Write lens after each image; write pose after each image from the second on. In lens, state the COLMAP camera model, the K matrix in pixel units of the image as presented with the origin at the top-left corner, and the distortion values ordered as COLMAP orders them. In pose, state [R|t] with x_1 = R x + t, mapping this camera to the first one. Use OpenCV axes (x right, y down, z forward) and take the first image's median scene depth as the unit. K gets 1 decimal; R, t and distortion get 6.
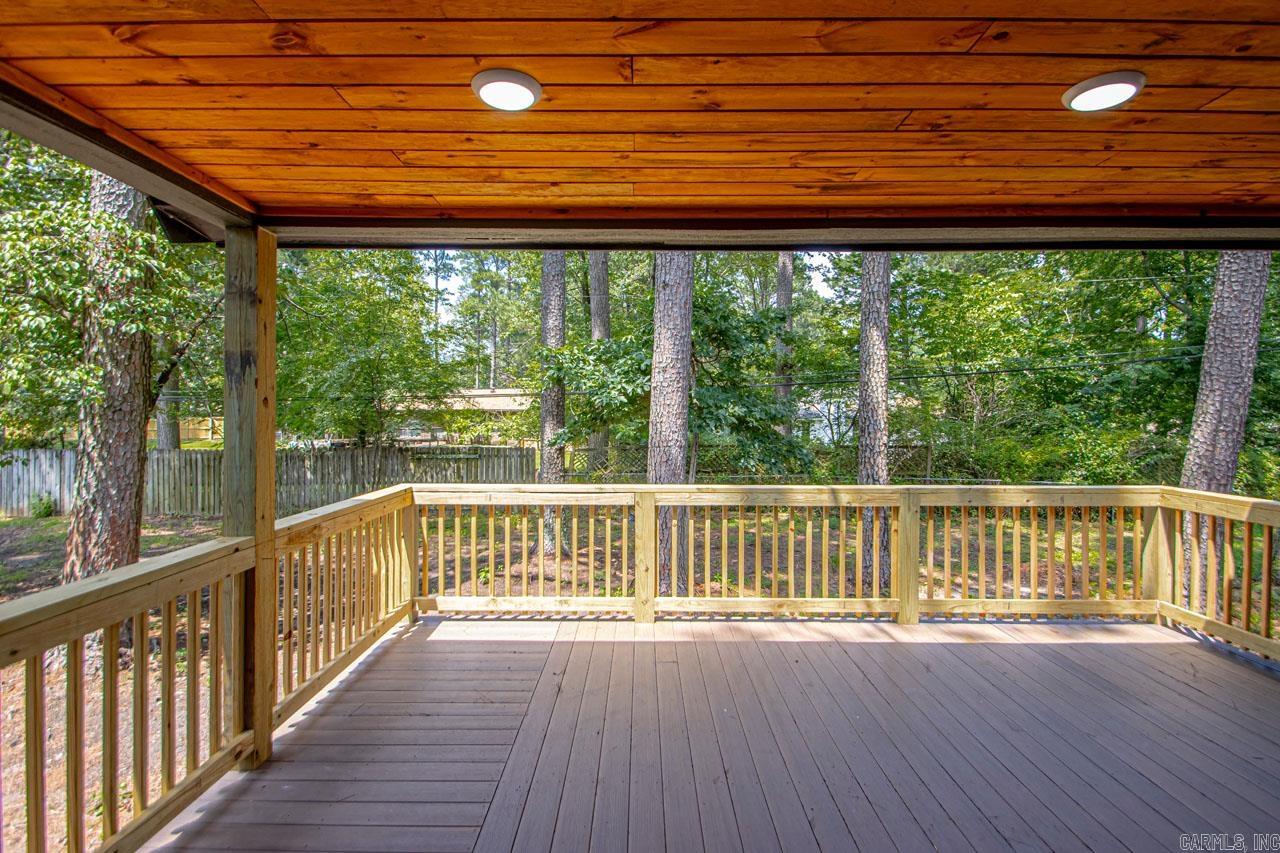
lens RADIAL K [[603.9, 0, 638.4], [0, 603.9, 414.5], [0, 0, 1]] dist [0.000637, -0.000399]
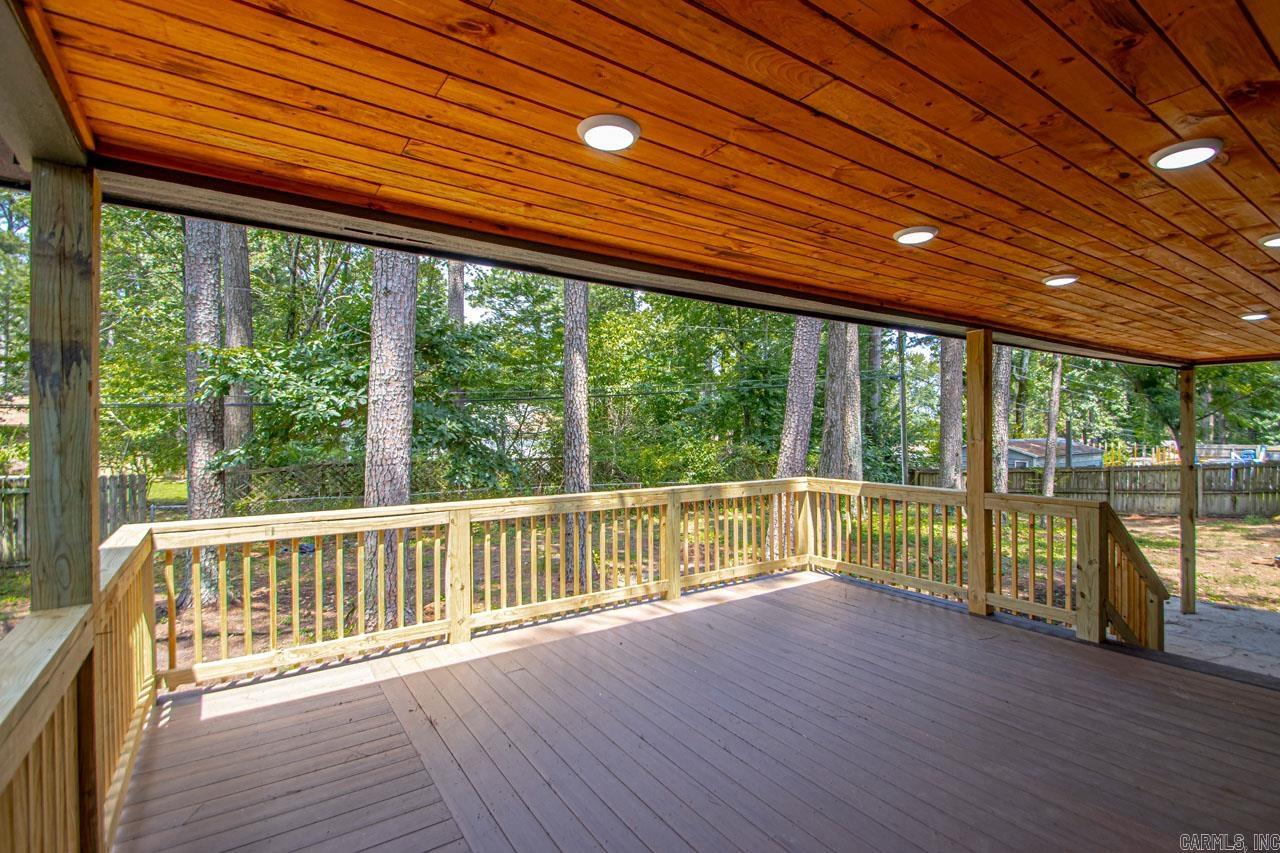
lens RADIAL K [[593.4, 0, 650.0], [0, 593.4, 425.3], [0, 0, 1]] dist [0.015583, -0.016826]
pose [[0.817496, 0.000415, 0.575934, -0.291538], [0.004147, 0.999970, -0.006607, -0.000239], [-0.575919, 0.007789, 0.817470, 0.031247]]
